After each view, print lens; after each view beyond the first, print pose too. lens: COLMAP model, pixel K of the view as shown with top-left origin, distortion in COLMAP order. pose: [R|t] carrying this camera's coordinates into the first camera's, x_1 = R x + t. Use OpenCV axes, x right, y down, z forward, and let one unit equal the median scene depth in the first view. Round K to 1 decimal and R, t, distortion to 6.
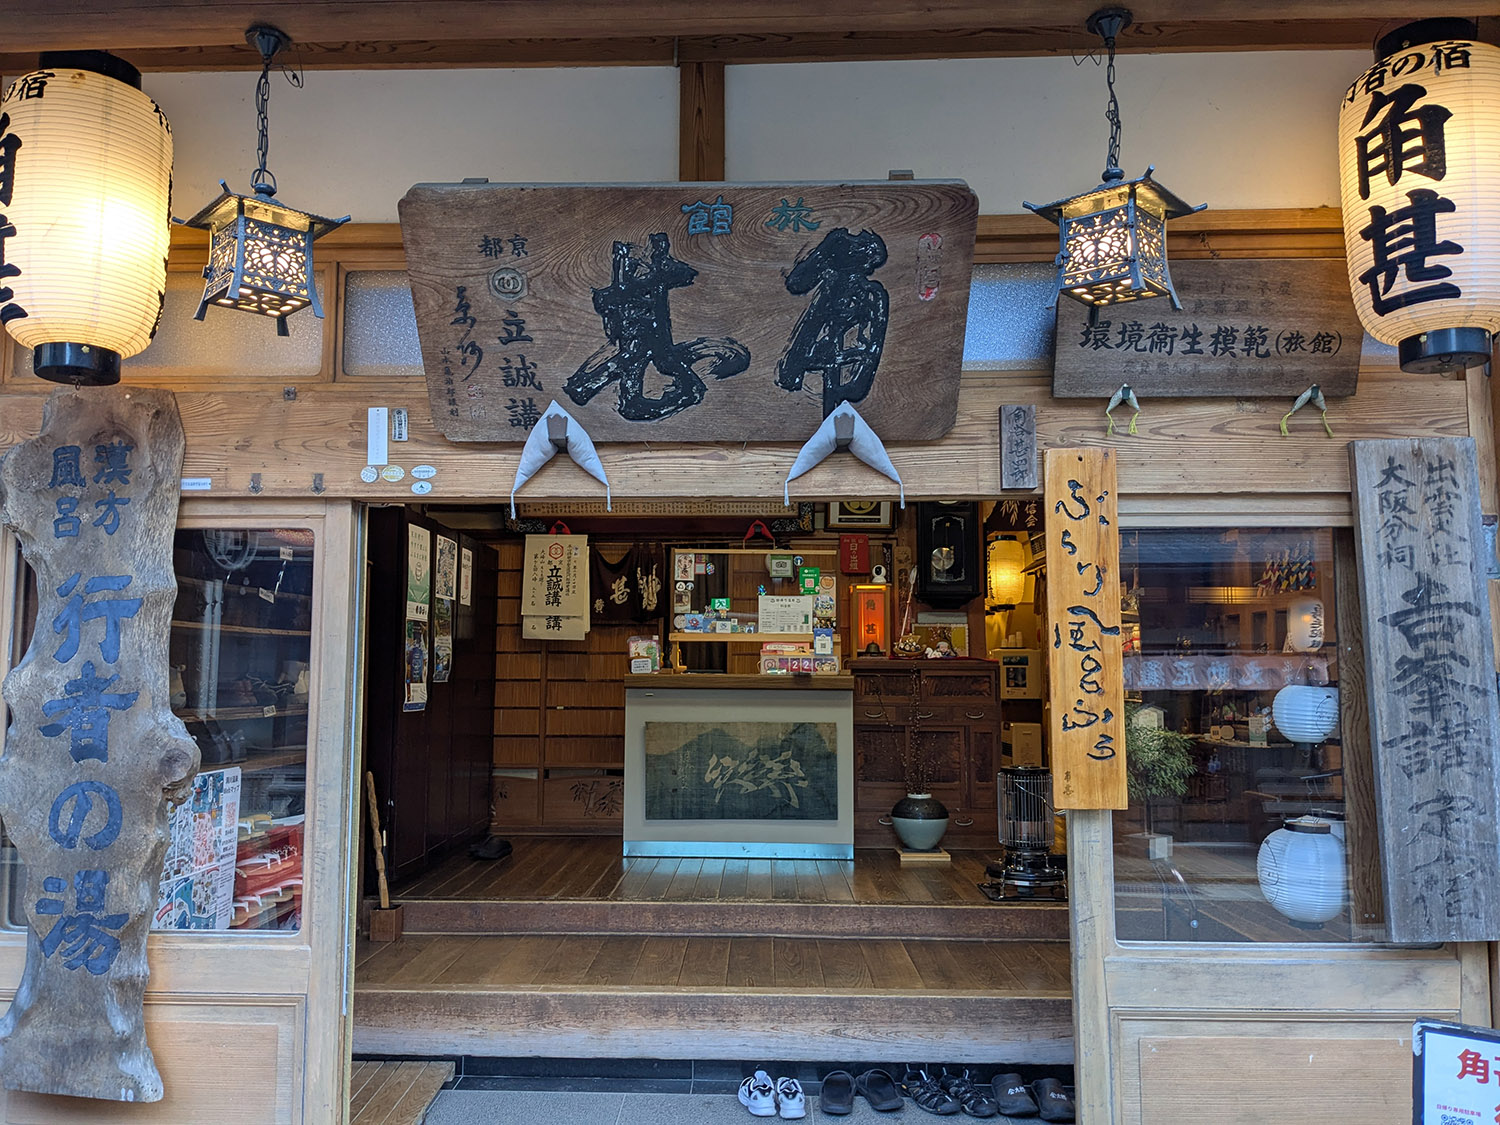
lens RADIAL K [[1179.7, 0, 750.3], [0, 1179.7, 597.6], [0, 0, 1]] dist [0.059747, -0.097058]
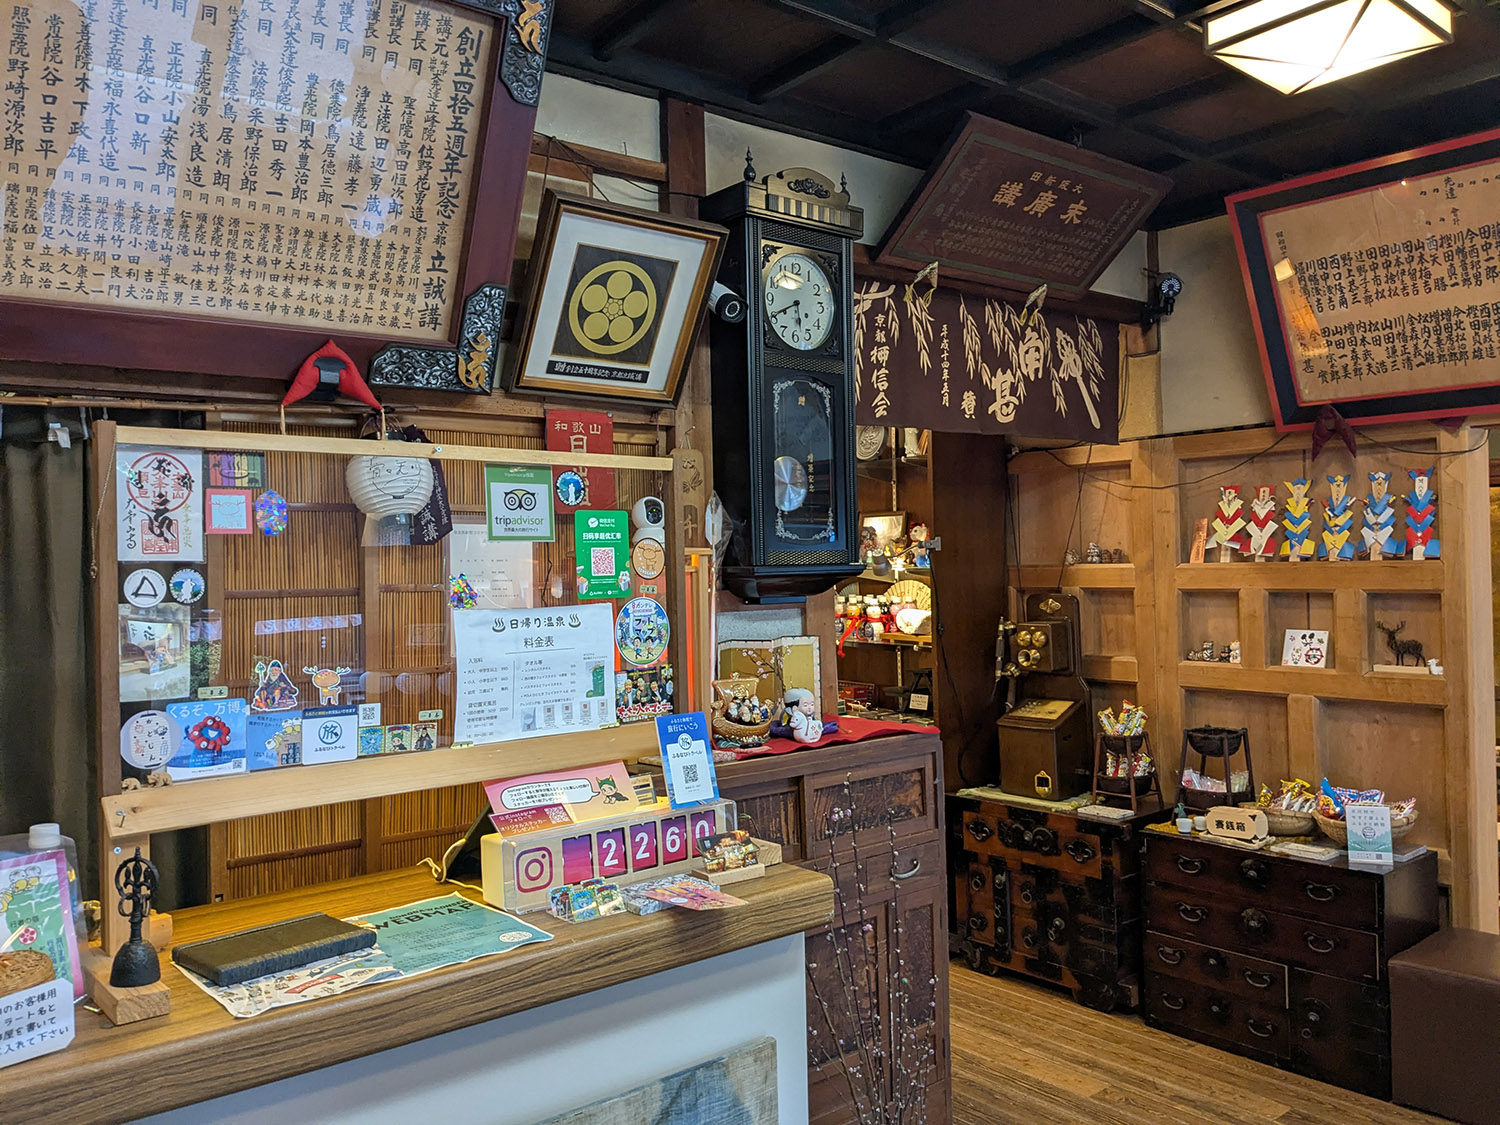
lens RADIAL K [[1179.7, 0, 750.3], [0, 1179.7, 597.6], [0, 0, 1]] dist [0.059747, -0.097058]
pose [[0.792240, -0.033333, 0.609298, -0.106677], [-0.020248, 0.996521, 0.080845, -0.028678], [-0.609873, -0.076386, 0.788809, 0.736662]]
